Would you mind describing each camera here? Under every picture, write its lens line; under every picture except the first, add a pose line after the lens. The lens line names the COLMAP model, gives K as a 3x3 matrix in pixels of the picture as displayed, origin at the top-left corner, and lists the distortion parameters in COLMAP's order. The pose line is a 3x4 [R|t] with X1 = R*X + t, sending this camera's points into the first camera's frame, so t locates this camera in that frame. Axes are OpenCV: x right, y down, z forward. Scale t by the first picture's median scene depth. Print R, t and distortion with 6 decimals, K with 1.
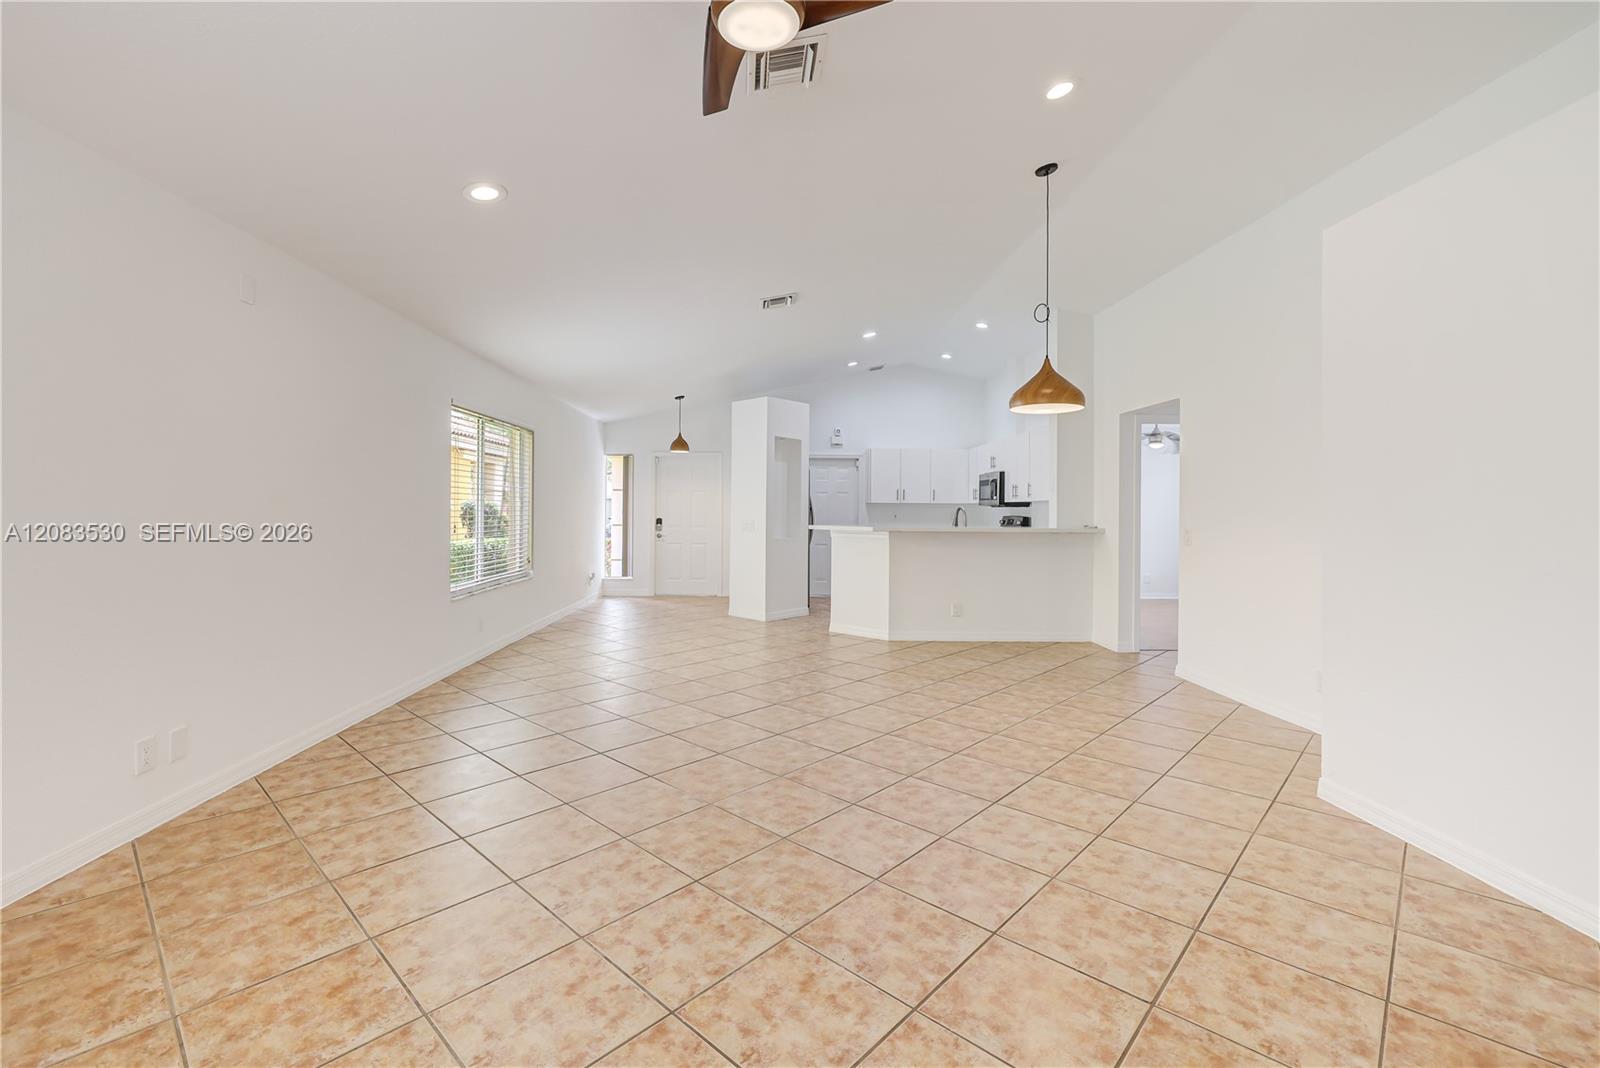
lens RADIAL K [[686.8, 0, 786.8], [0, 686.8, 498.1], [0, 0, 1]] dist [0.002360, -0.000660]
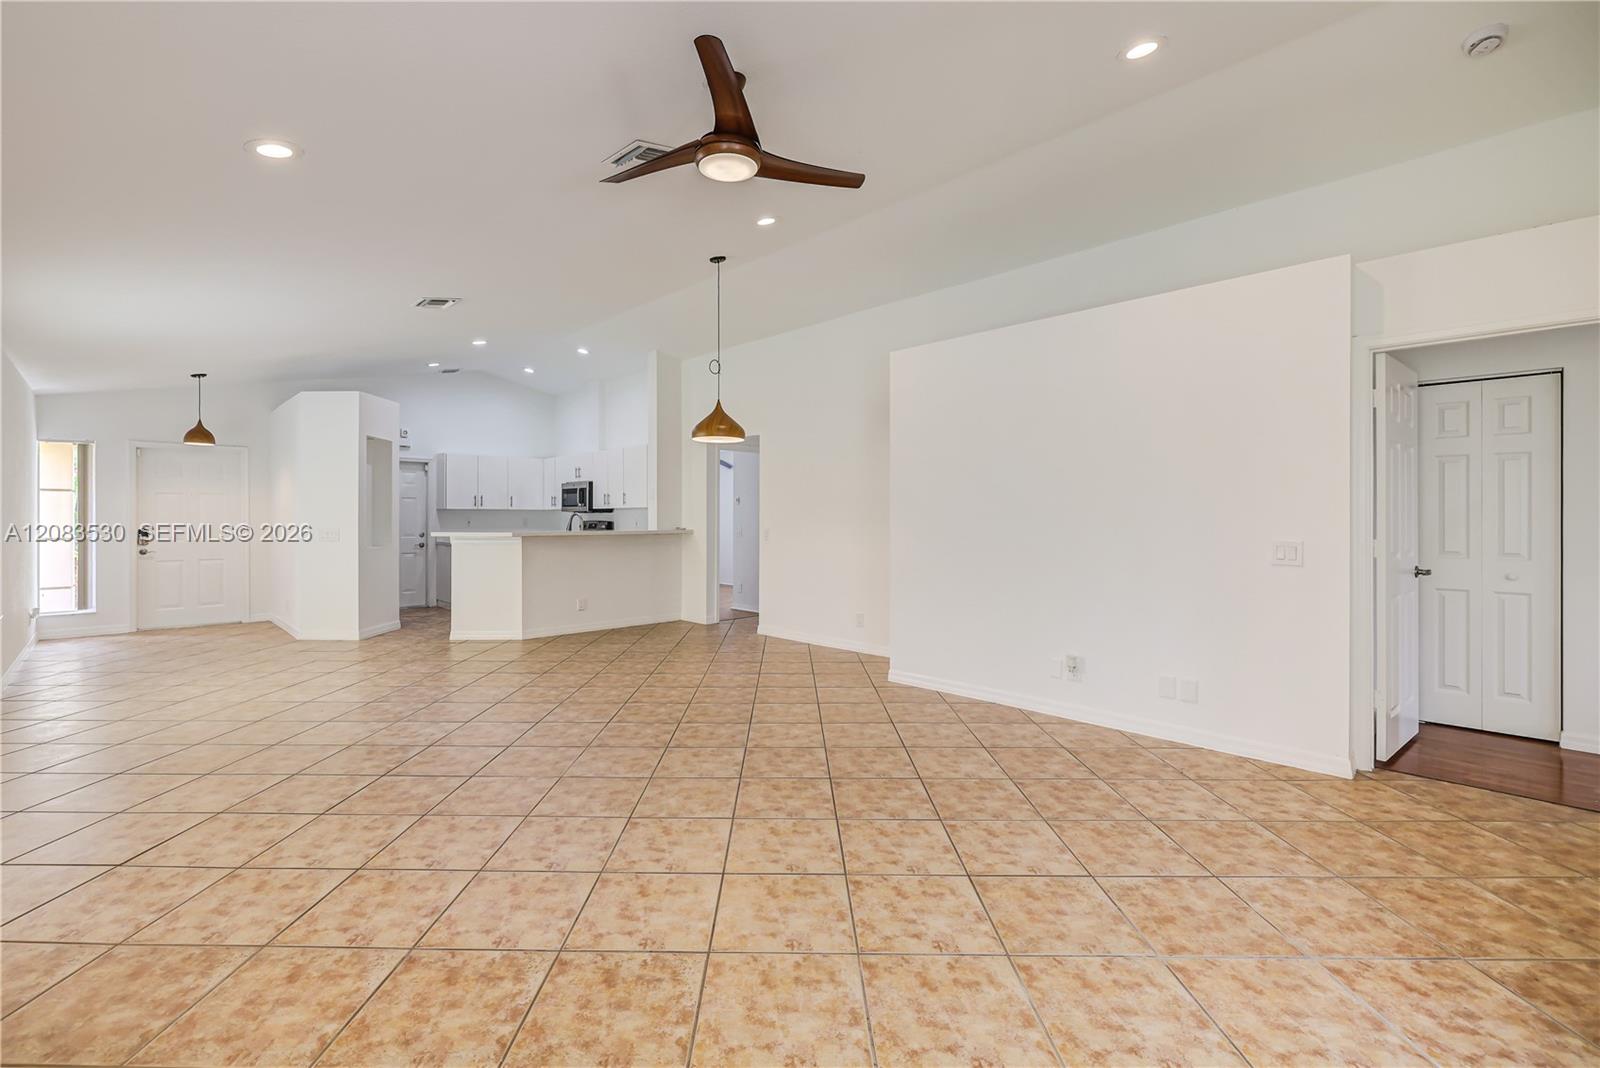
lens RADIAL K [[686.8, 0, 753.7], [0, 686.8, 508.7], [0, 0, 1]] dist [0.002360, -0.000660]
pose [[0.741461, 0.000795, 0.670995, -0.257884], [-0.006638, 0.999959, 0.006151, -0.002693], [-0.670963, -0.009014, 0.741436, -0.019995]]
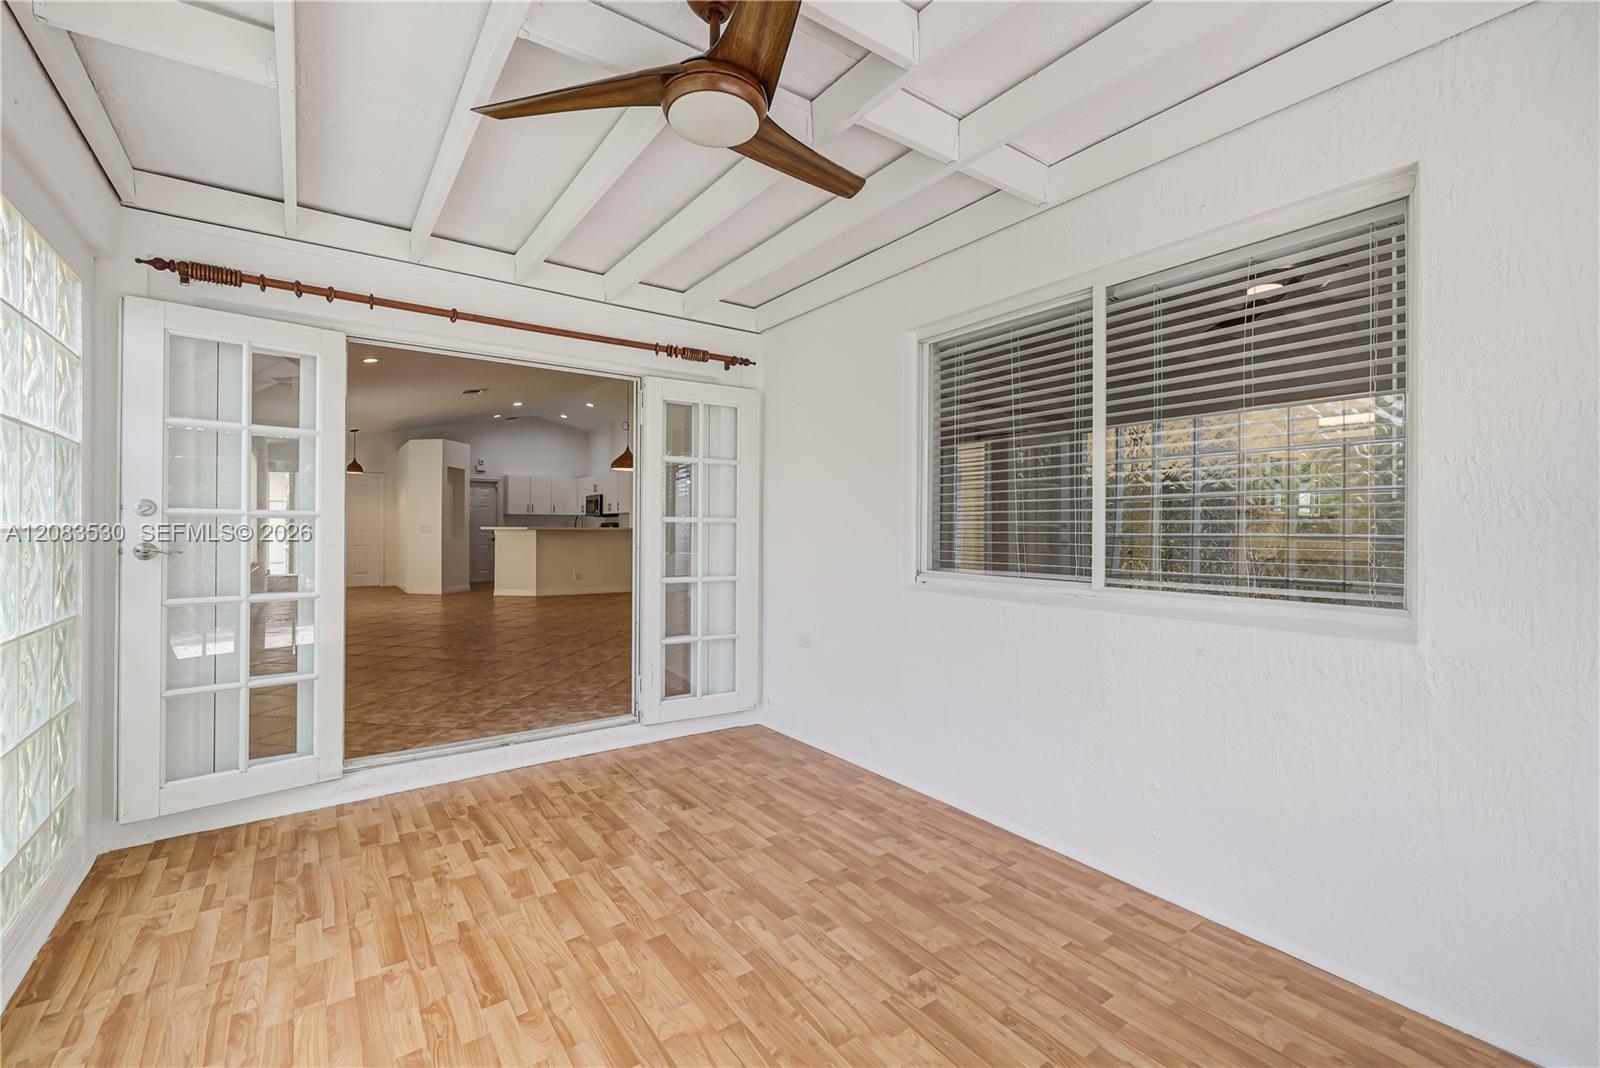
lens RADIAL K [[686.8, 0, 763.6], [0, 686.8, 517.8], [0, 0, 1]] dist [0.002360, -0.000660]
pose [[0.845538, 0.003312, 0.533905, -0.234109], [-0.005435, 0.999982, 0.002405, 0.010154], [-0.533888, -0.004935, 0.845541, -0.590978]]
